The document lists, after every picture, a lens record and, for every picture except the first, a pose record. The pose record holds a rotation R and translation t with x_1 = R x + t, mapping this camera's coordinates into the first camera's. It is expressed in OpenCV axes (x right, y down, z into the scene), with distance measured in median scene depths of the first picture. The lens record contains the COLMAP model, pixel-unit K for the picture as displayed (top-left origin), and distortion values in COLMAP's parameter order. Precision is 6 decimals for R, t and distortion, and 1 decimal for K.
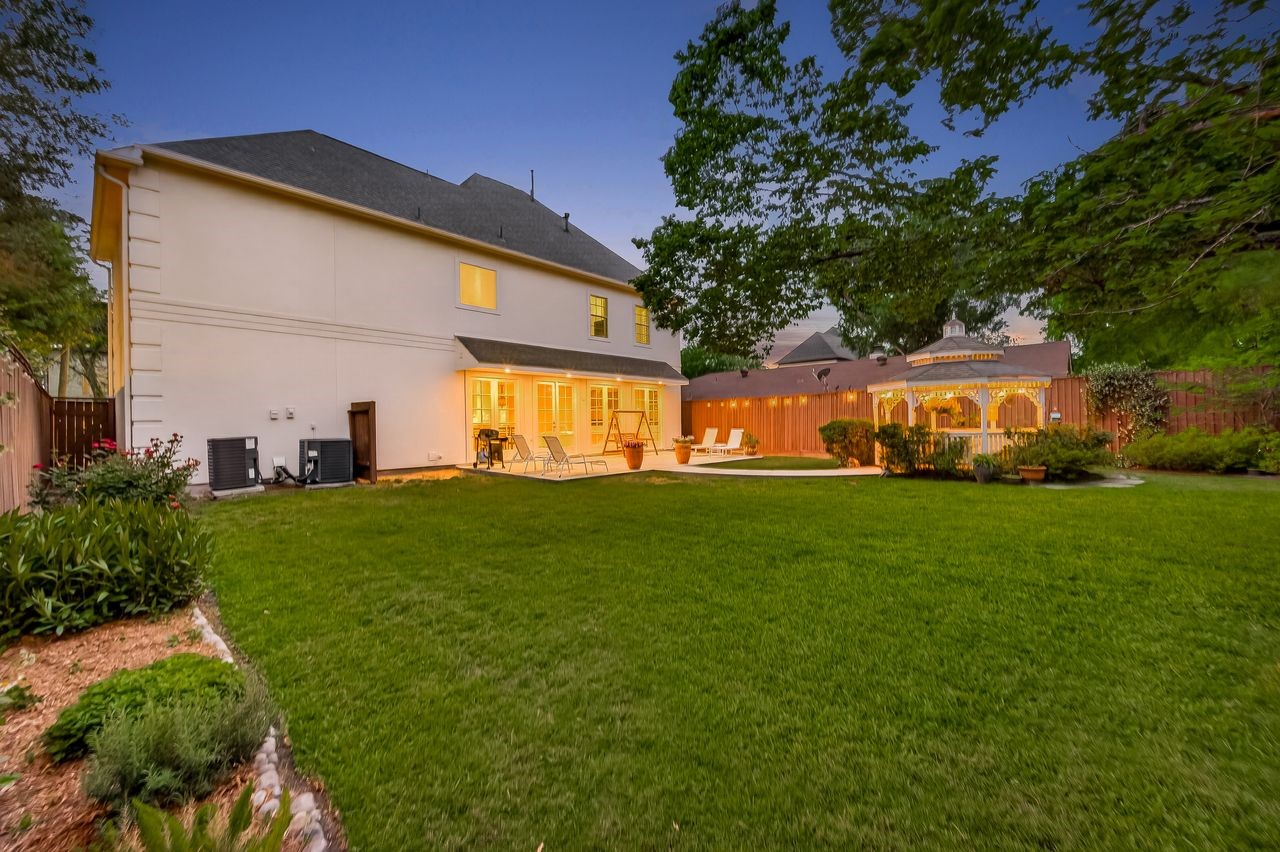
lens RADIAL K [[538.3, 0, 664.9], [0, 538.3, 428.8], [0, 0, 1]] dist [0.011153, 0.000286]
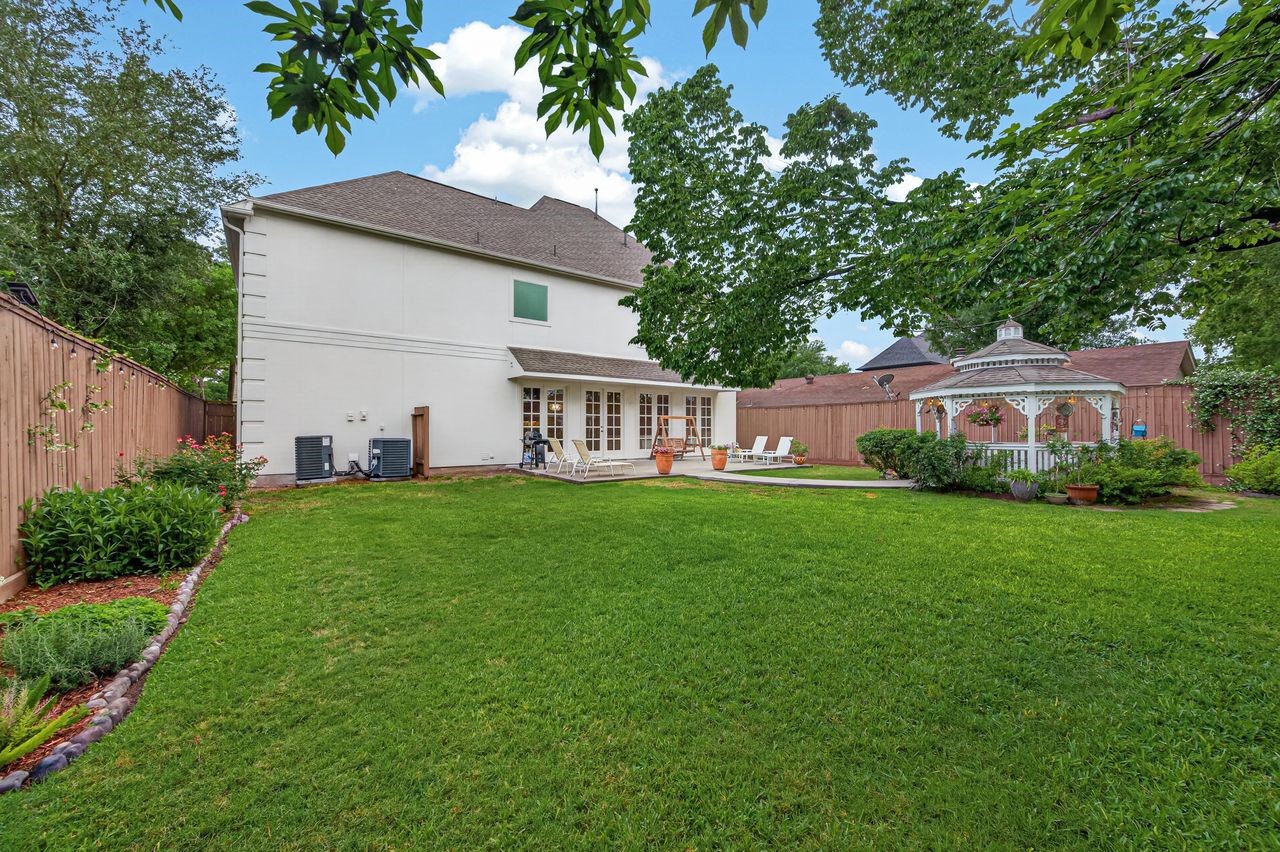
lens RADIAL K [[538.3, 0, 648.0], [0, 538.3, 425.6], [0, 0, 1]] dist [0.011153, 0.000286]
pose [[0.978536, 0.013765, -0.205614, 0.158378], [-0.017146, 0.999745, -0.014673, -0.001794], [0.205360, 0.017883, 0.978523, -0.013034]]
